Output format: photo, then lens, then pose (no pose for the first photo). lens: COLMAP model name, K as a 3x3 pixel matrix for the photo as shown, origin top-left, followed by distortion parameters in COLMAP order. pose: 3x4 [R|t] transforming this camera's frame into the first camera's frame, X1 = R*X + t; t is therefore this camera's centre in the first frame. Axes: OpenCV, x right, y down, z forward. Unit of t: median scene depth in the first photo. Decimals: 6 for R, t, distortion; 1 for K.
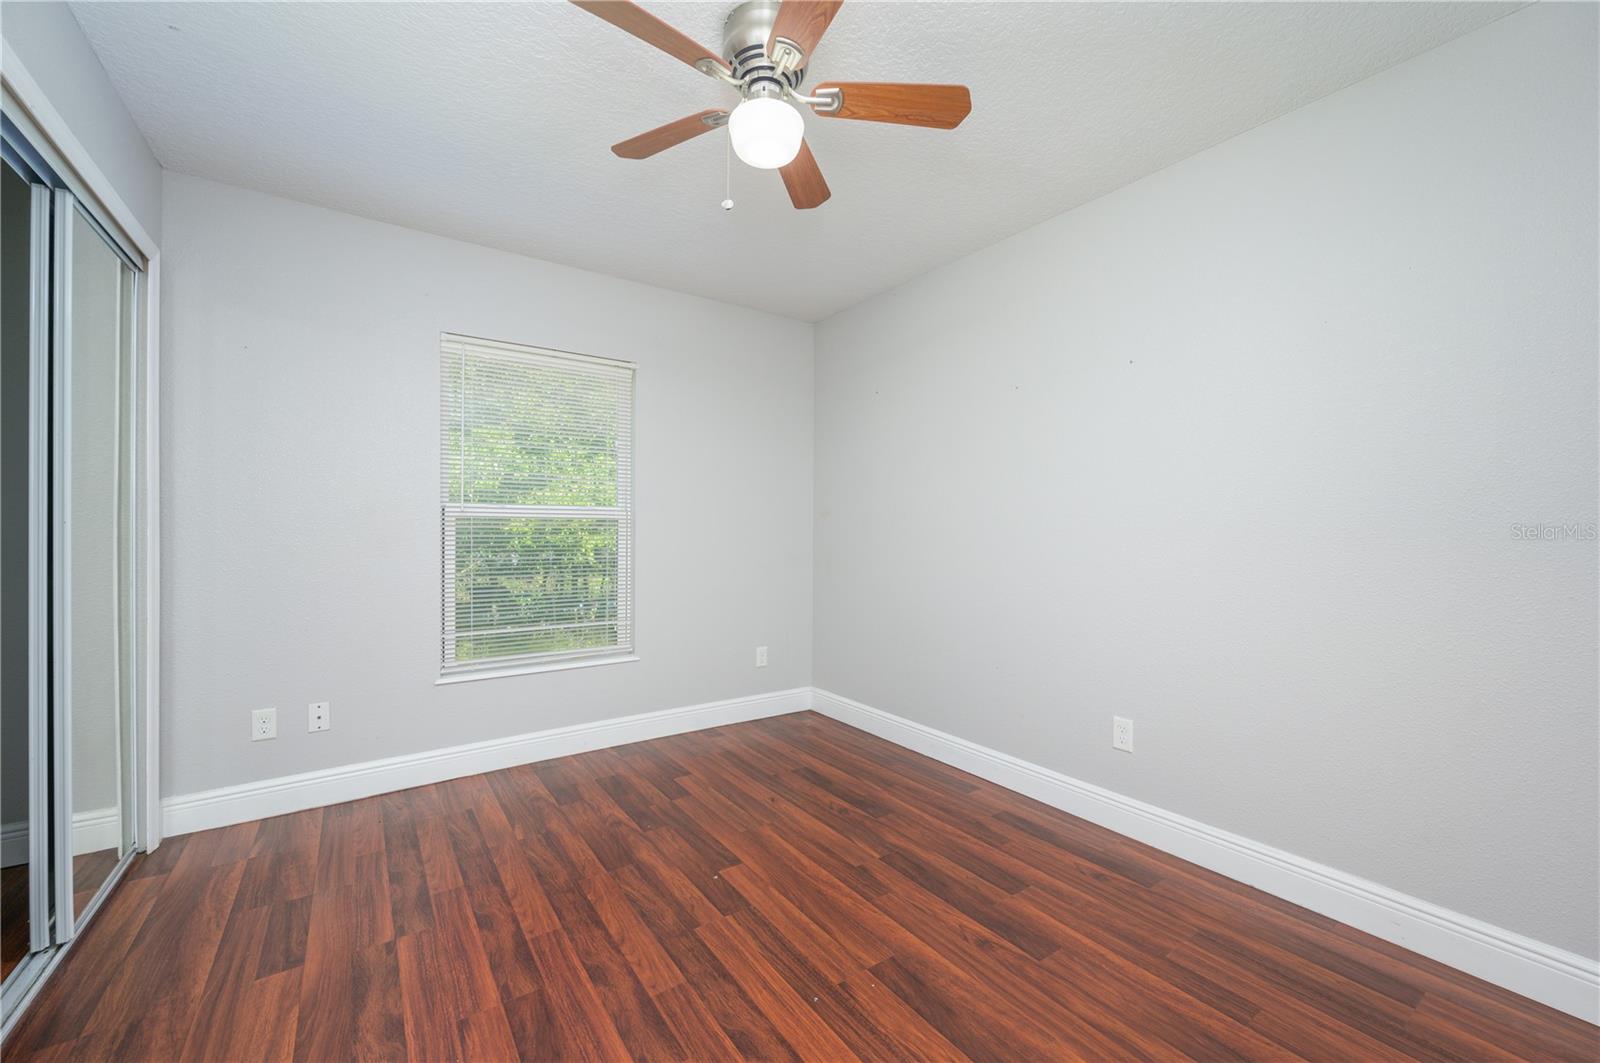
lens RADIAL K [[635.1, 0, 800.4], [0, 635.1, 534.1], [0, 0, 1]] dist [-0.000177, 0.000276]
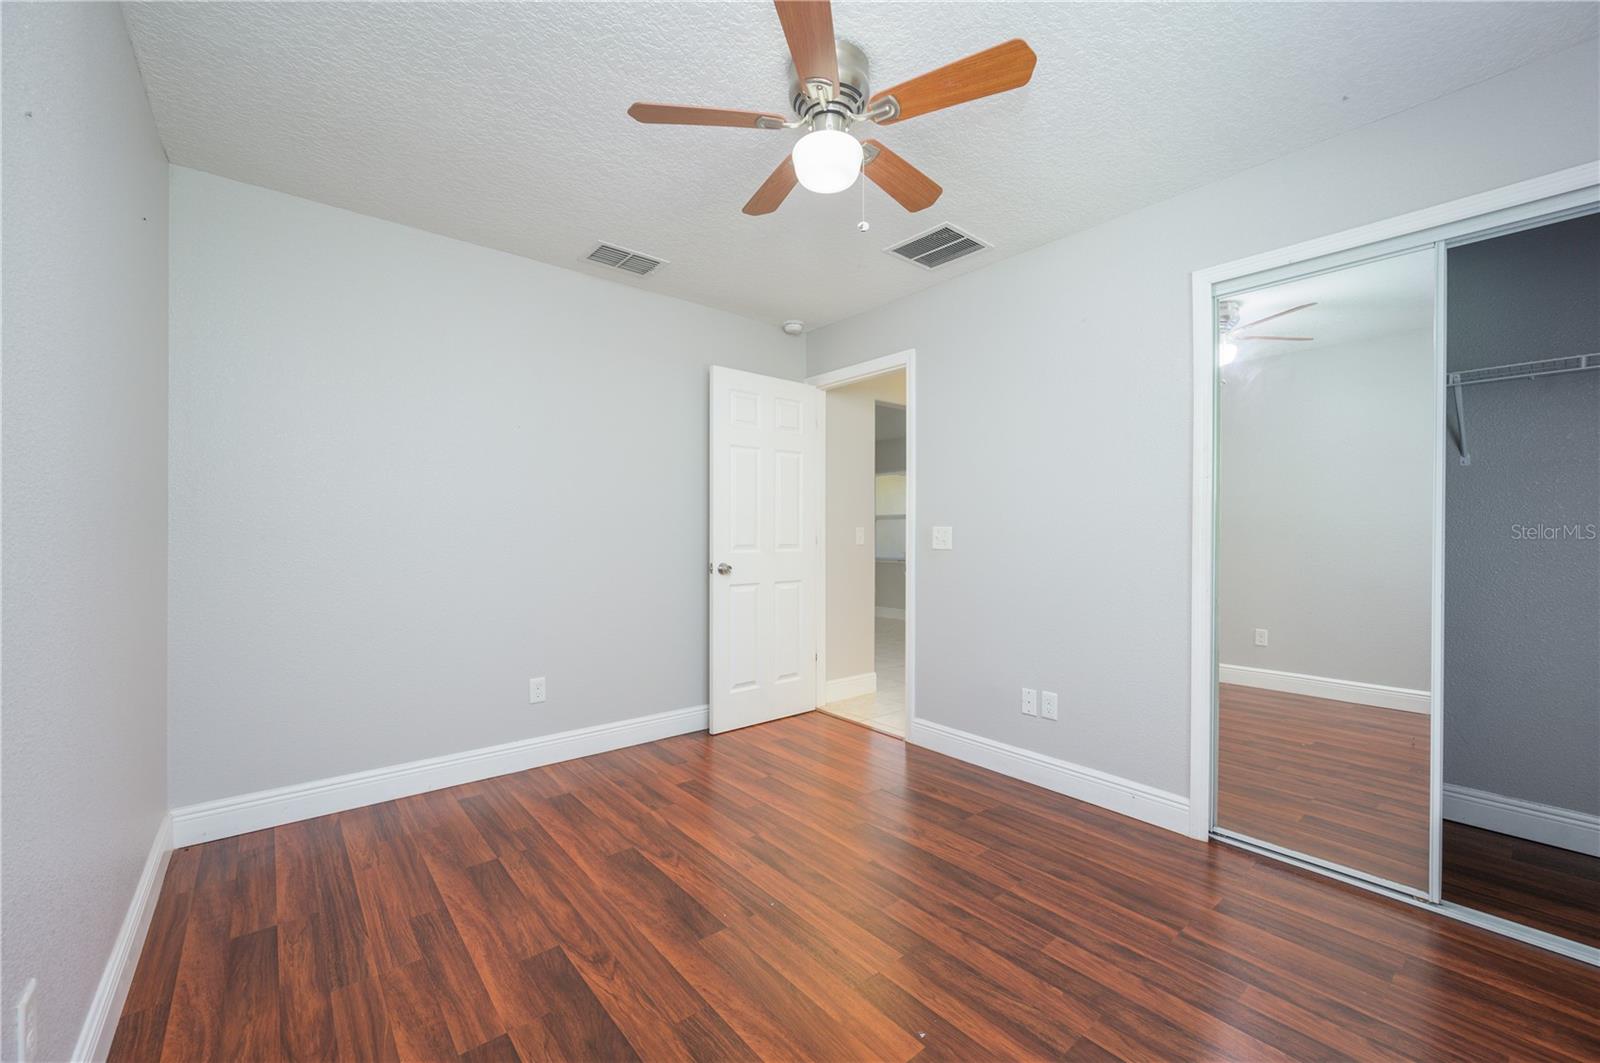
lens RADIAL K [[635.1, 0, 800.4], [0, 635.1, 534.1], [0, 0, 1]] dist [-0.000177, 0.000276]
pose [[-0.995841, -0.010800, -0.090462, 0.082556], [-0.011429, 0.999914, 0.006437, -0.011415], [0.090385, 0.007444, -0.995879, 2.027328]]
